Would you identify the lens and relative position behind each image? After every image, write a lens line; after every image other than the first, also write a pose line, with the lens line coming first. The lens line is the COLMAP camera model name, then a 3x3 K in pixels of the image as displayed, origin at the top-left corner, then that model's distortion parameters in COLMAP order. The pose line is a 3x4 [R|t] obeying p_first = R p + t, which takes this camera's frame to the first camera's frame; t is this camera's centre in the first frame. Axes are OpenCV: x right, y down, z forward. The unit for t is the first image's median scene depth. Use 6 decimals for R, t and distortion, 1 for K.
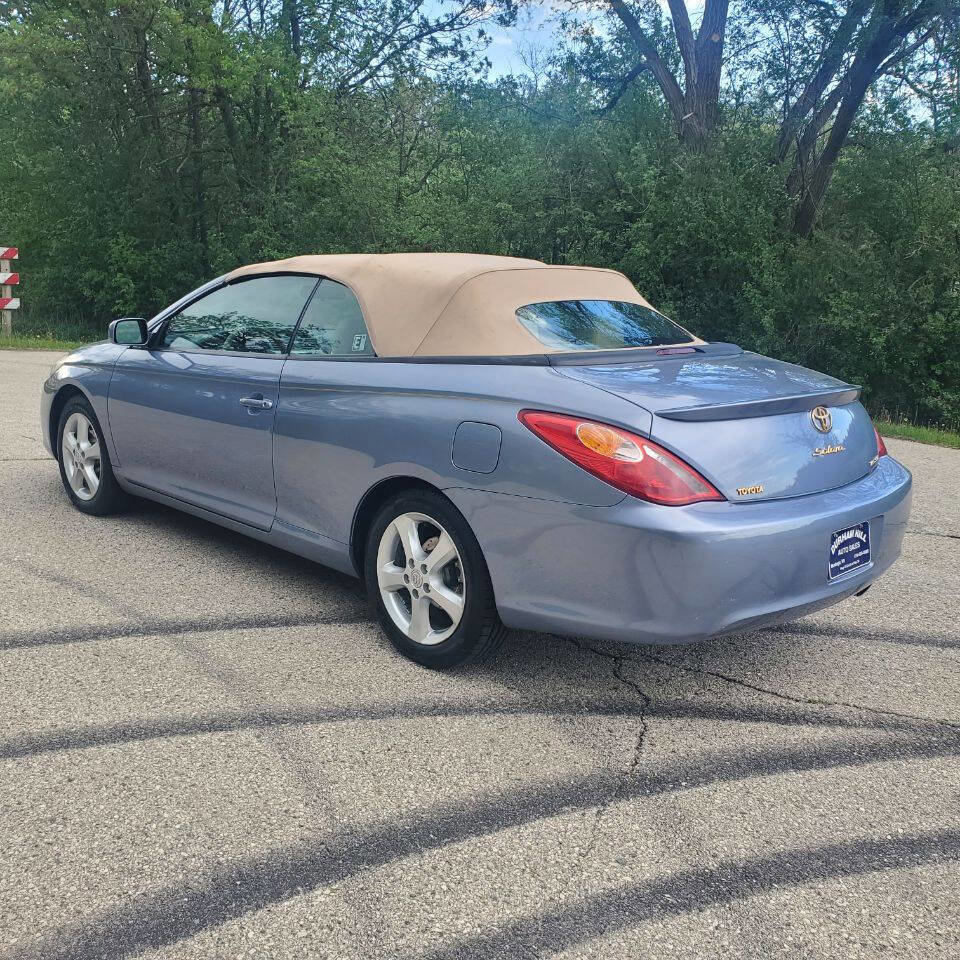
lens RADIAL K [[990.4, 0, 480.0], [0, 990.4, 480.0], [0, 0, 1]] dist [-0.008338, 0.022304]
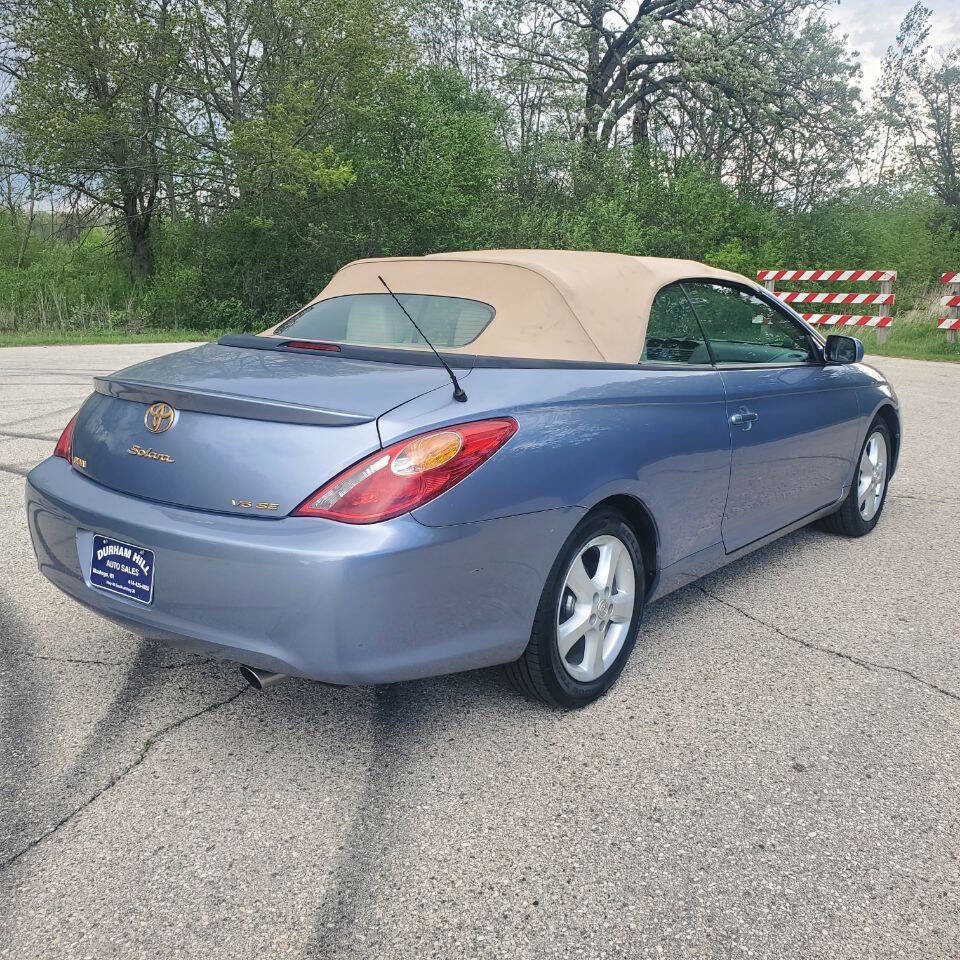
lens RADIAL K [[990.4, 0, 480.0], [0, 990.4, 480.0], [0, 0, 1]] dist [-0.008338, 0.022304]
pose [[0.140701, 0.172664, -0.974880, 1.232327], [-0.227496, 0.963966, 0.137897, -0.192234], [0.963560, 0.202379, 0.174911, 1.124415]]
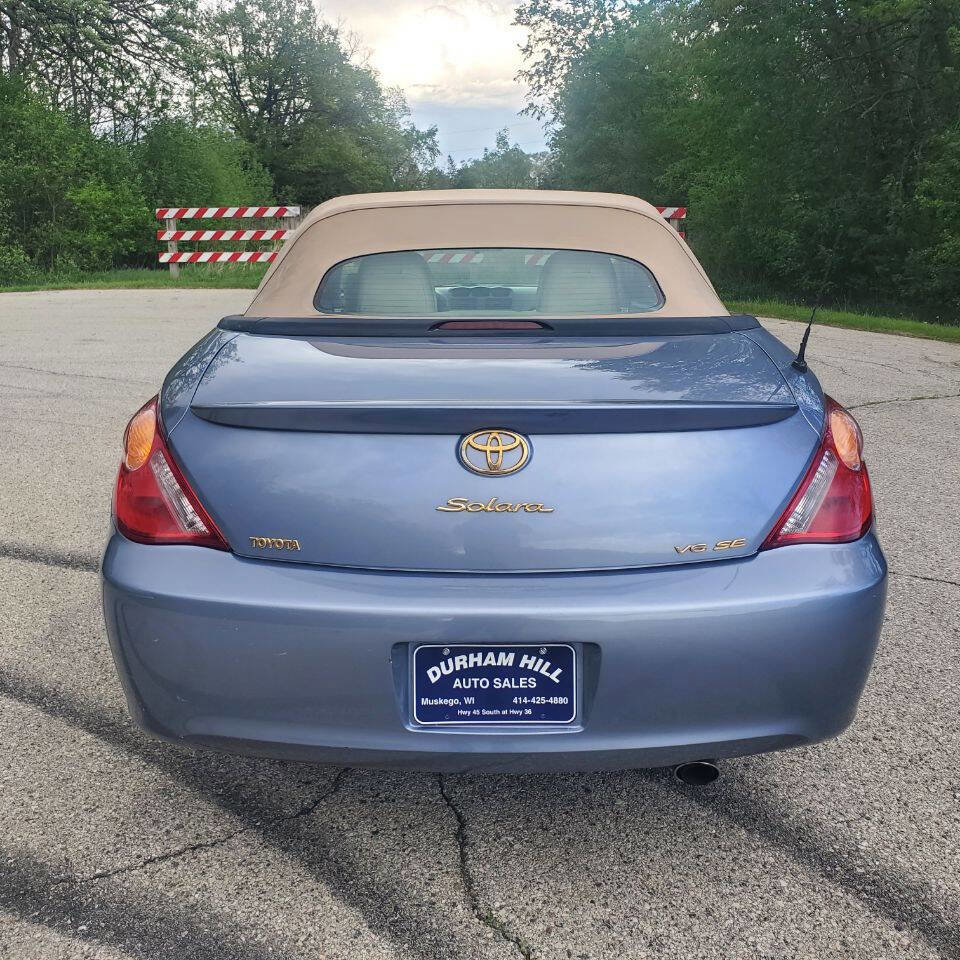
lens RADIAL K [[990.4, 0, 480.0], [0, 990.4, 480.0], [0, 0, 1]] dist [-0.008338, 0.022304]
pose [[0.714999, 0.146902, -0.683518, 0.727607], [-0.127184, 0.988692, 0.079448, -0.087505], [0.687460, 0.030128, 0.725597, 0.578893]]
